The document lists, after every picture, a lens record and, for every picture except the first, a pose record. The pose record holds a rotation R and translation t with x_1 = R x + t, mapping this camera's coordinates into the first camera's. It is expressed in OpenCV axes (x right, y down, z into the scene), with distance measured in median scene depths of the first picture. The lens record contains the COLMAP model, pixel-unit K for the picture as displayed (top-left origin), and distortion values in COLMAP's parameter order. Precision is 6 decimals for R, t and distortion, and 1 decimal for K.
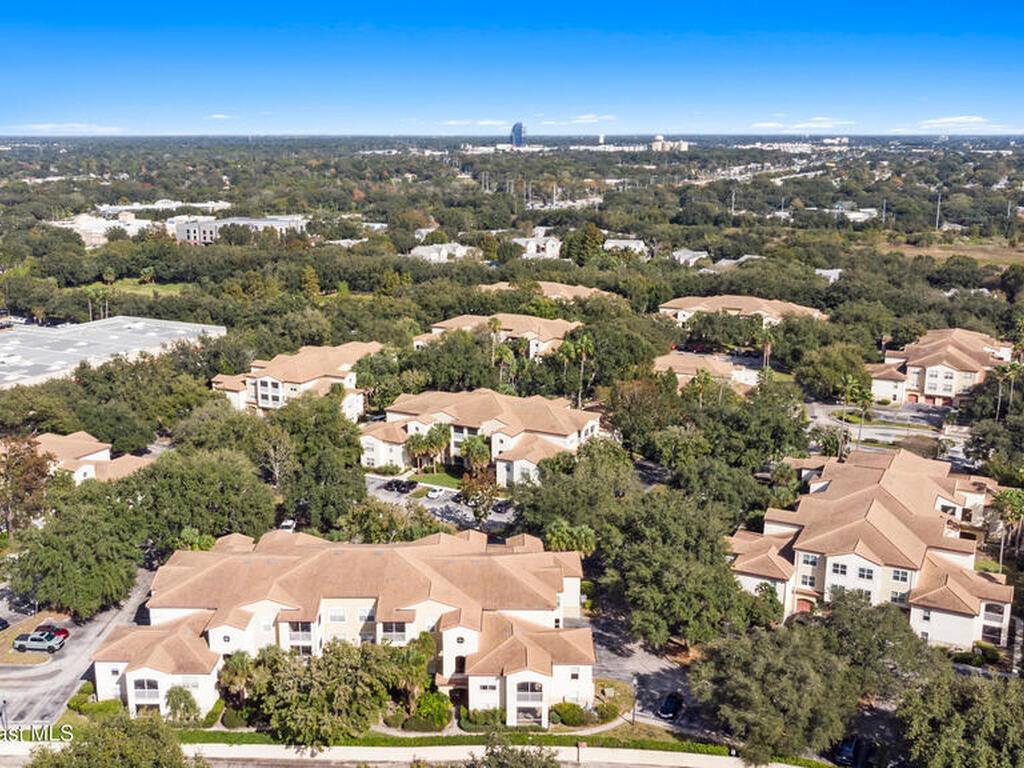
lens RADIAL K [[1035.4, 0, 496.5], [0, 1035.4, 372.7], [0, 0, 1]] dist [0.040306, -0.014233]
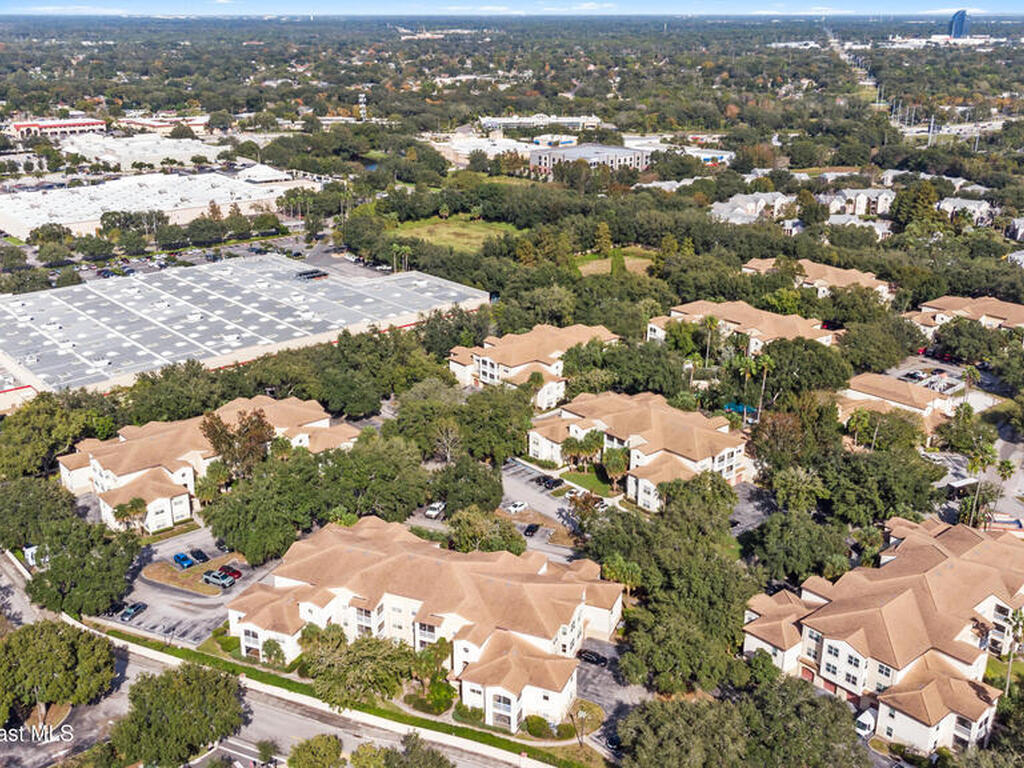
lens RADIAL K [[1035.4, 0, 496.5], [0, 1035.4, 372.7], [0, 0, 1]] dist [0.040306, -0.014233]
pose [[0.928519, 0.122743, -0.350410, 0.266313], [-0.087409, 0.989513, 0.114994, -0.152478], [0.360850, -0.076145, 0.929510, -0.102481]]
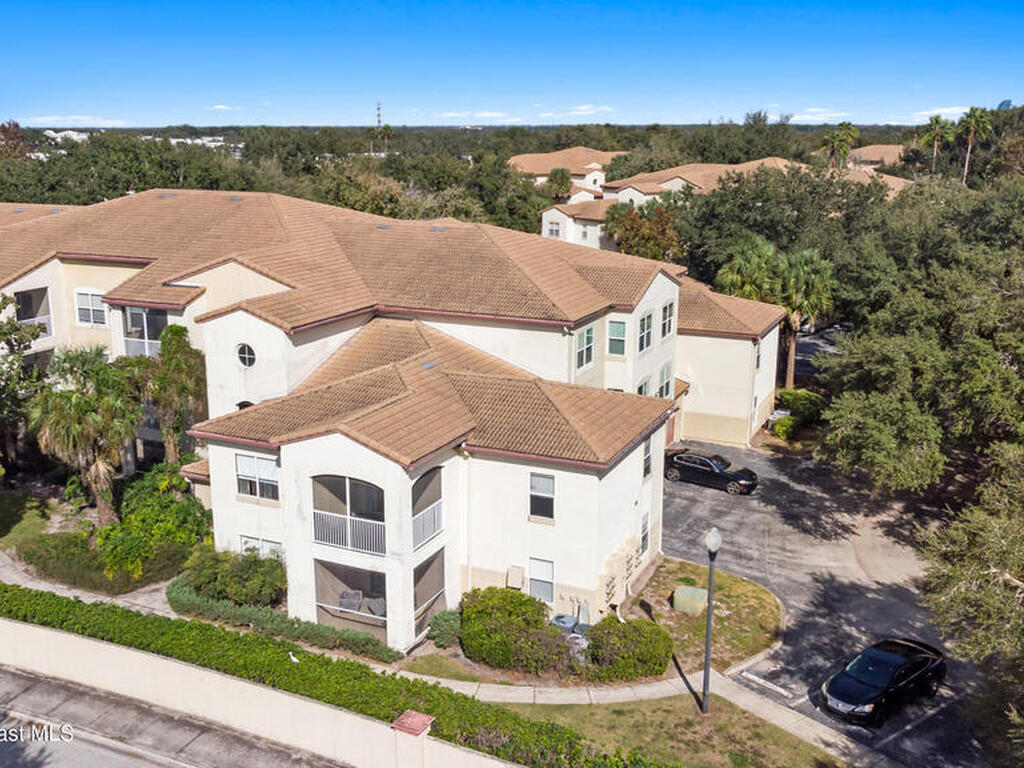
lens RADIAL K [[1035.4, 0, 496.5], [0, 1035.4, 372.7], [0, 0, 1]] dist [0.040306, -0.014233]
pose [[0.914408, 0.101908, -0.391755, 0.113231], [-0.095752, 0.994780, 0.035275, 0.158459], [0.393305, 0.005255, 0.919393, 0.468303]]
